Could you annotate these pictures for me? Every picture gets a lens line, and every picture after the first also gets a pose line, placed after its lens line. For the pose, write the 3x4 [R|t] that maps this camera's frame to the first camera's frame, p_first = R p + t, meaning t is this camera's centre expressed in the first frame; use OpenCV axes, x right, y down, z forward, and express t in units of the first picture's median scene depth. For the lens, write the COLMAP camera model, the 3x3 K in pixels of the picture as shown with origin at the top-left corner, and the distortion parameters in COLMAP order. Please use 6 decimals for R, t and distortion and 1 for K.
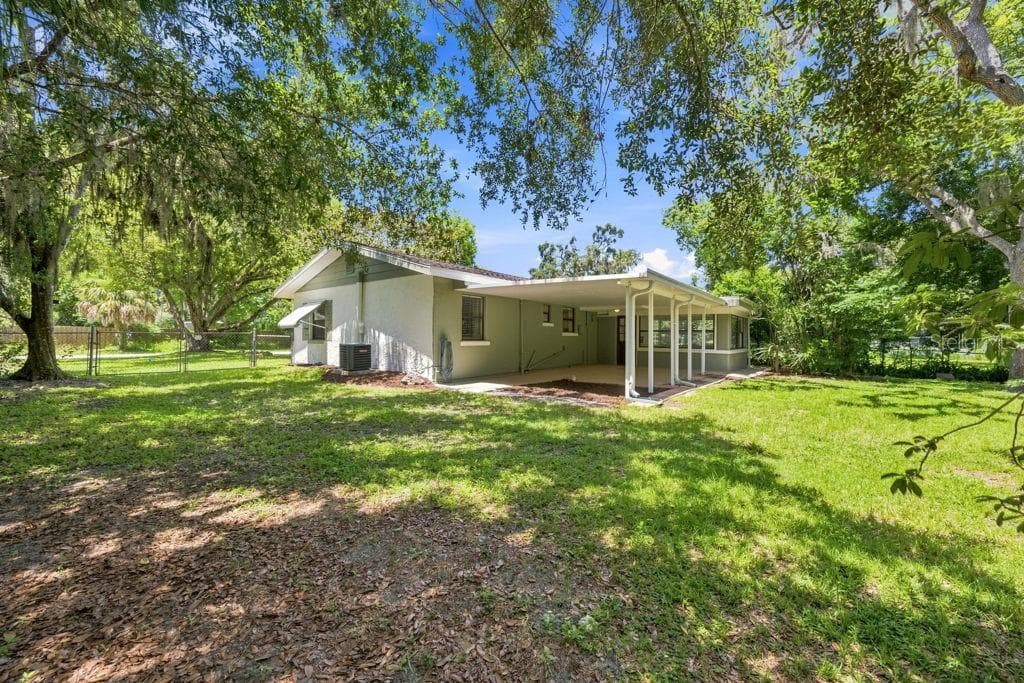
lens RADIAL K [[401.7, 0, 512.0], [0, 401.7, 341.5], [0, 0, 1]] dist [0.002473, 0.000095]
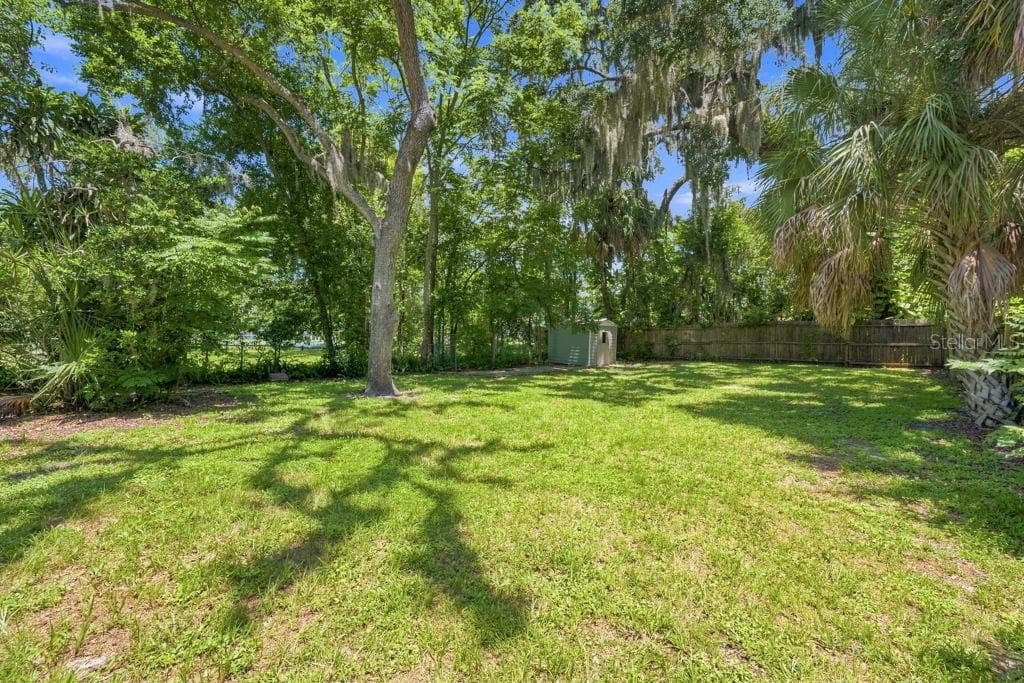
lens RADIAL K [[401.7, 0, 512.0], [0, 401.7, 341.5], [0, 0, 1]] dist [0.002473, 0.000095]
pose [[0.110258, -0.014891, 0.993791, 0.364260], [-0.012120, 0.999793, 0.016326, -0.006224], [-0.993829, -0.013845, 0.110055, 0.503522]]
